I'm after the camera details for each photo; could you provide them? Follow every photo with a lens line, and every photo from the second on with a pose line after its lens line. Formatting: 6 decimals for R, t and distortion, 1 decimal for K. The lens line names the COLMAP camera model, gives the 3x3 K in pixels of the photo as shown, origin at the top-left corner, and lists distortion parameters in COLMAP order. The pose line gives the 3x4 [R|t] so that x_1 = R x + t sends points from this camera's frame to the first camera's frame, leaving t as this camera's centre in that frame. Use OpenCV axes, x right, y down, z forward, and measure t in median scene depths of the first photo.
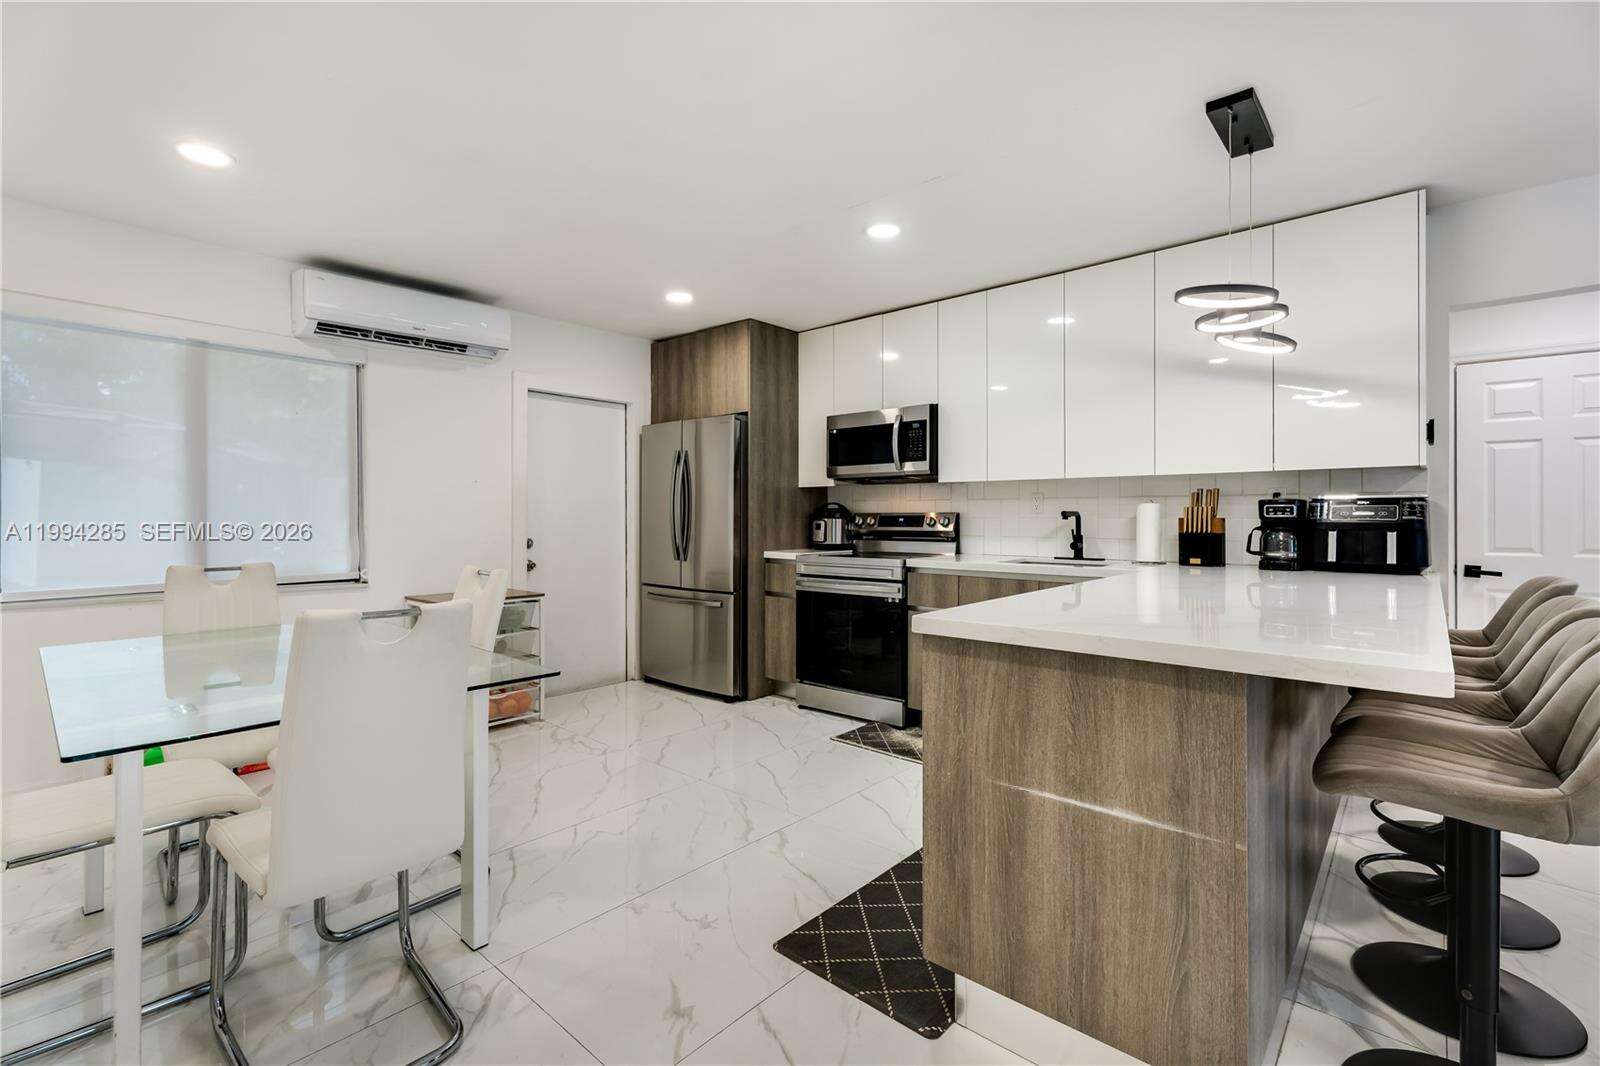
lens RADIAL K [[709.7, 0, 797.0], [0, 709.7, 518.1], [0, 0, 1]] dist [0.004216, -0.001235]
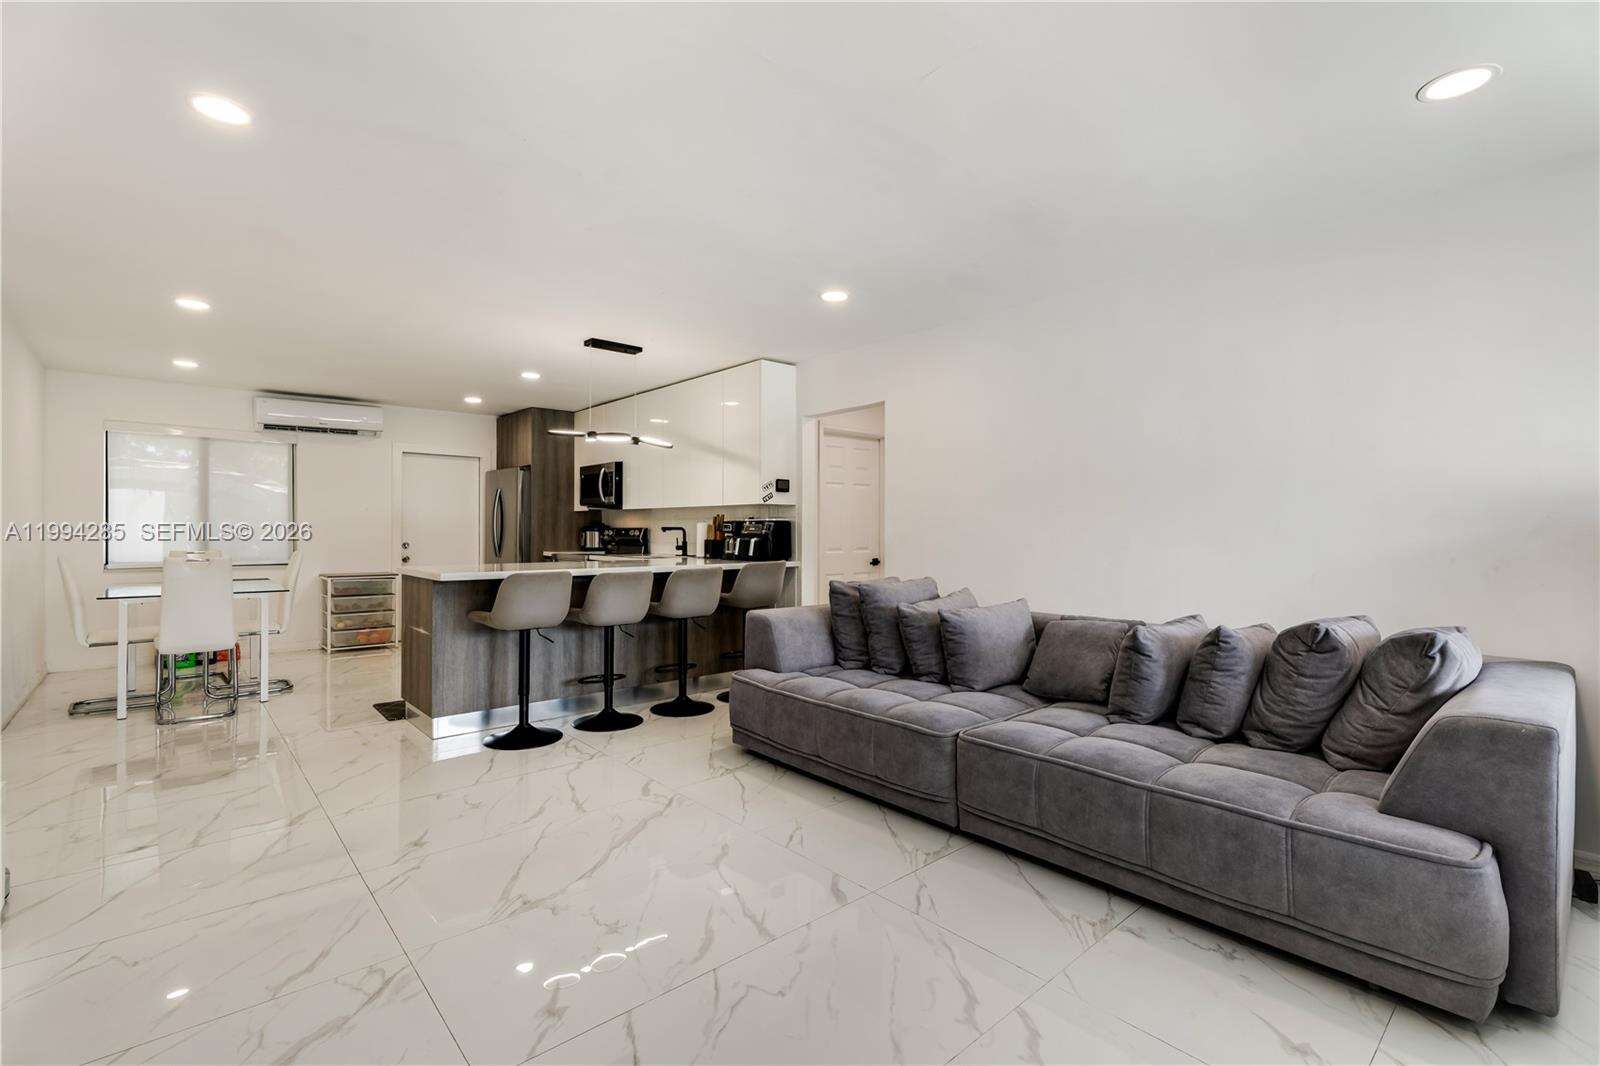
lens RADIAL K [[709.7, 0, 792.0], [0, 709.7, 530.8], [0, 0, 1]] dist [0.004216, -0.001235]
pose [[0.992788, 0.004102, -0.119811, 0.819641], [-0.004299, 0.999990, -0.001389, 0.000105], [0.119804, 0.001894, 0.992796, -0.608564]]
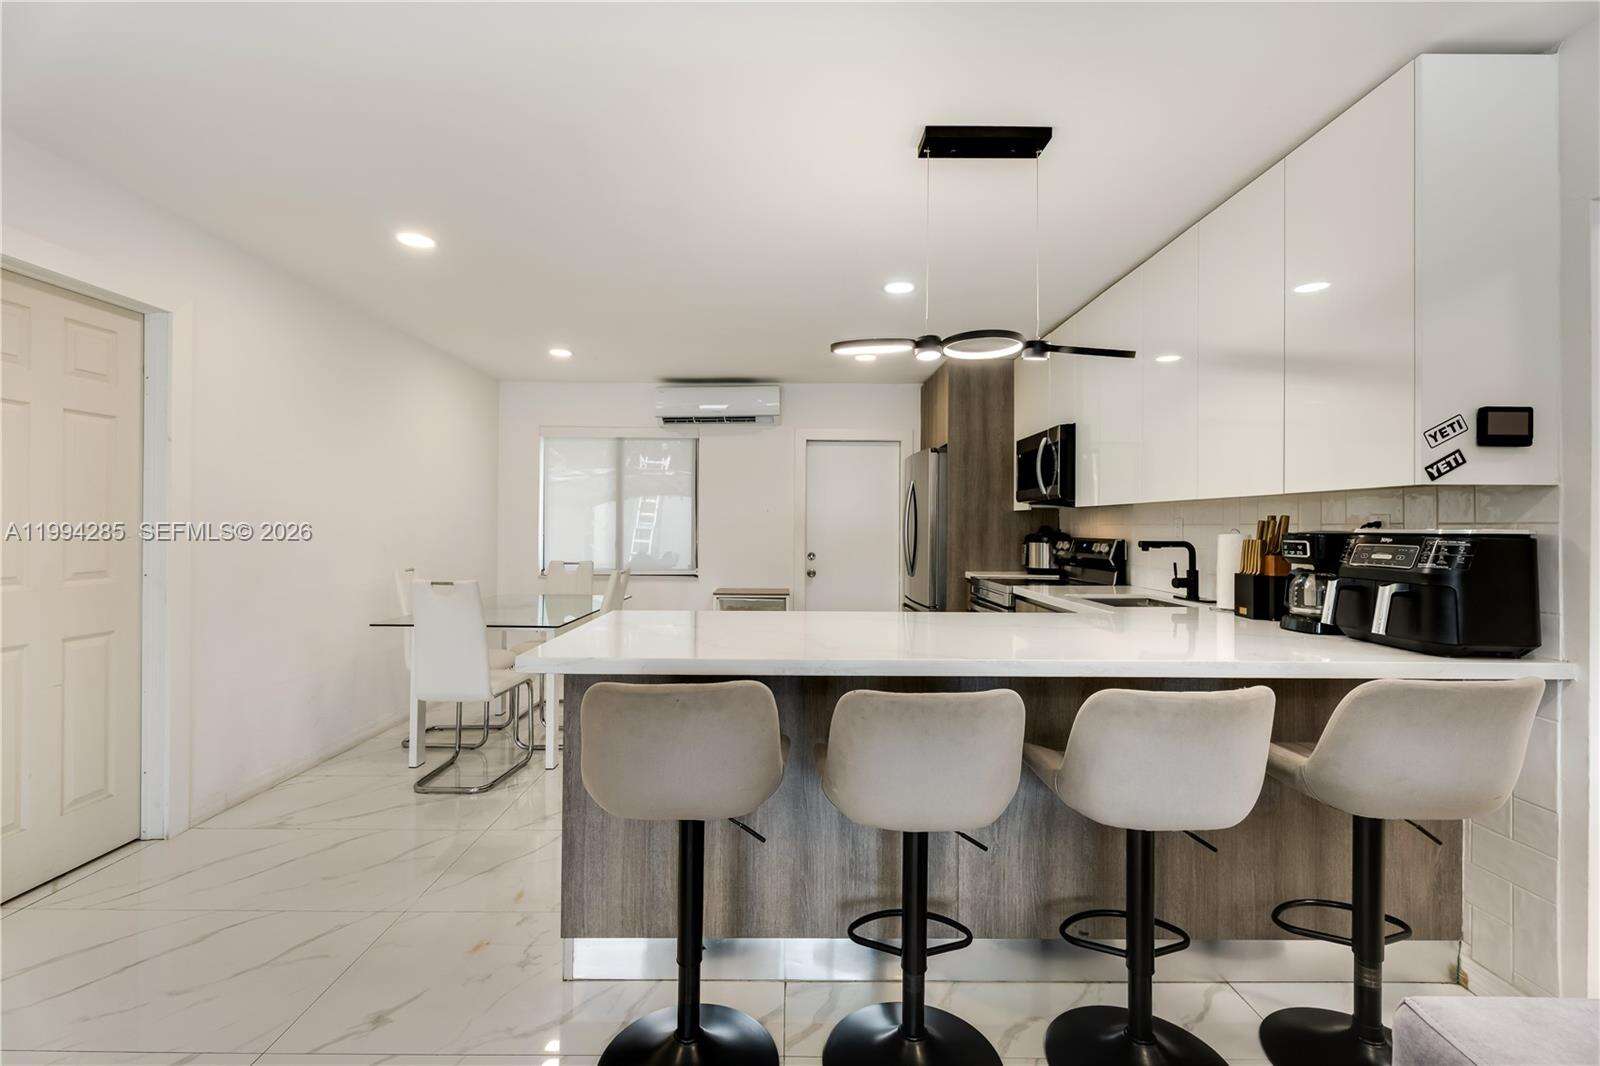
lens RADIAL K [[709.7, 0, 793.8], [0, 709.7, 525.1], [0, 0, 1]] dist [0.004216, -0.001235]
pose [[0.669620, 0.004249, -0.742691, 0.673516], [-0.009403, 0.999952, -0.002757, -0.021119], [0.742644, 0.008830, 0.669628, 0.105190]]
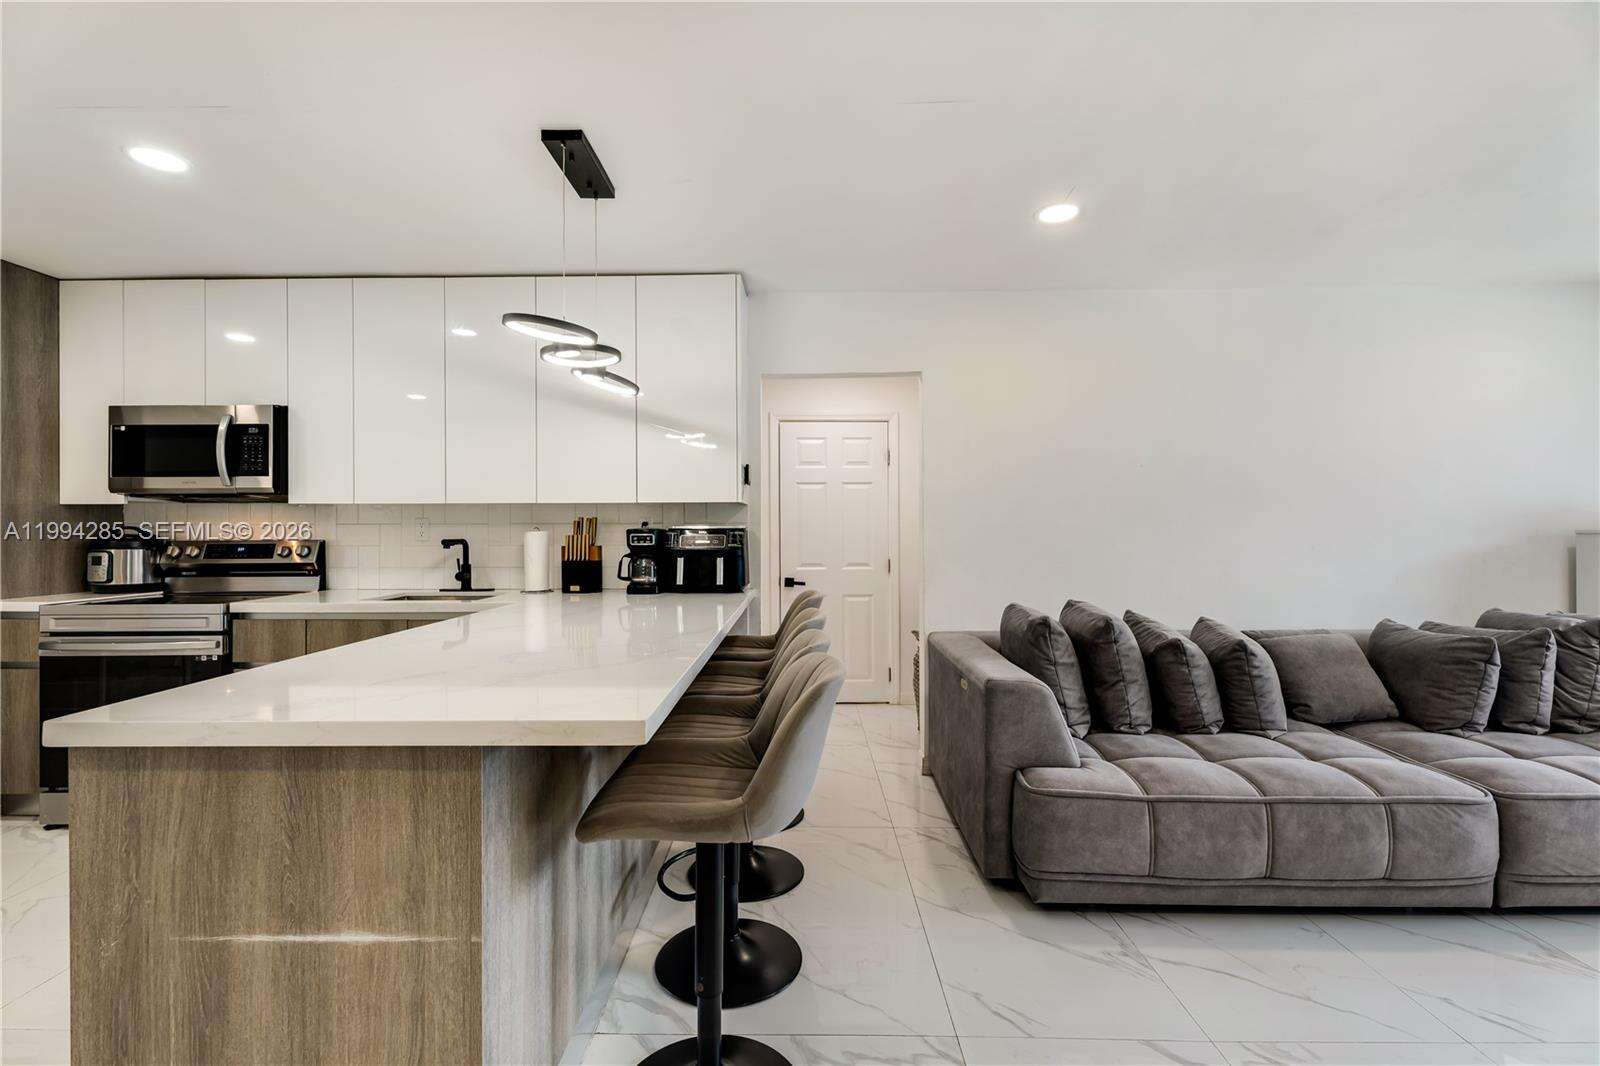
lens RADIAL K [[709.7, 0, 792.8], [0, 709.7, 531.2], [0, 0, 1]] dist [0.004216, -0.001235]
pose [[0.757208, -0.002065, 0.653171, 0.110208], [0.004627, 0.999987, -0.002203, -0.015075], [-0.653158, 0.004690, 0.757207, 0.019138]]
